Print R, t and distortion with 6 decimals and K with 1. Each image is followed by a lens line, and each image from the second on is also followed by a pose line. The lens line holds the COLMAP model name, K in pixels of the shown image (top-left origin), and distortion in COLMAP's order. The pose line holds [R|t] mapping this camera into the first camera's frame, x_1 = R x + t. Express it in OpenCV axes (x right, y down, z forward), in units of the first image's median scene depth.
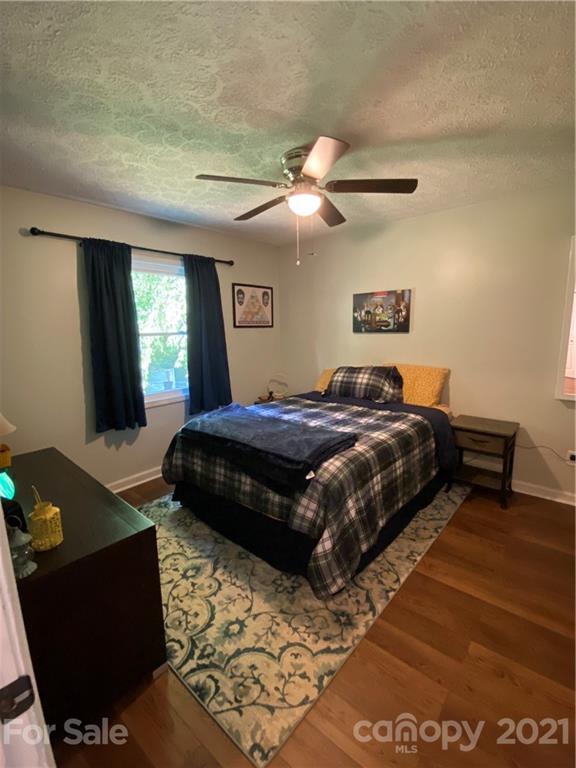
lens RADIAL K [[345.7, 0, 288.0], [0, 345.7, 384.0], [0, 0, 1]] dist [0.033045, -0.020763]
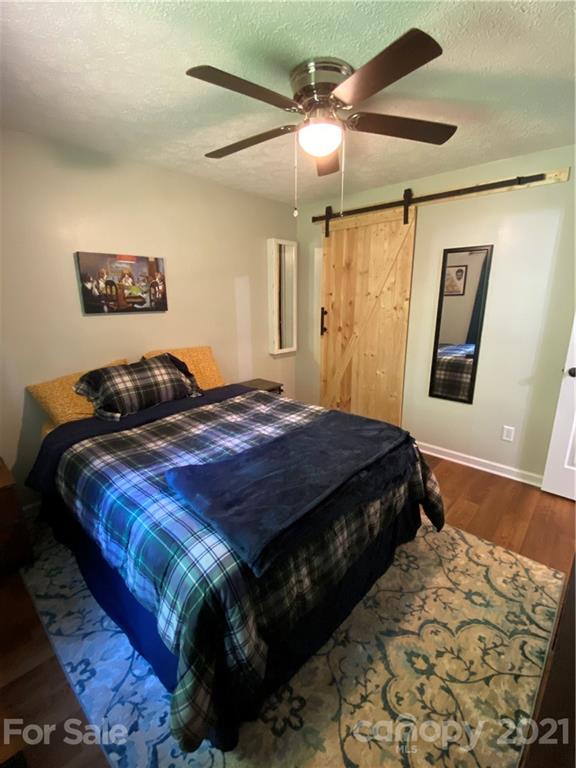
lens RADIAL K [[345.7, 0, 288.0], [0, 345.7, 384.0], [0, 0, 1]] dist [0.033045, -0.020763]
pose [[0.023238, -0.234117, 0.971931, -0.823173], [0.165767, 0.959638, 0.227193, -0.197377], [-0.985891, 0.155834, 0.061109, 1.114496]]
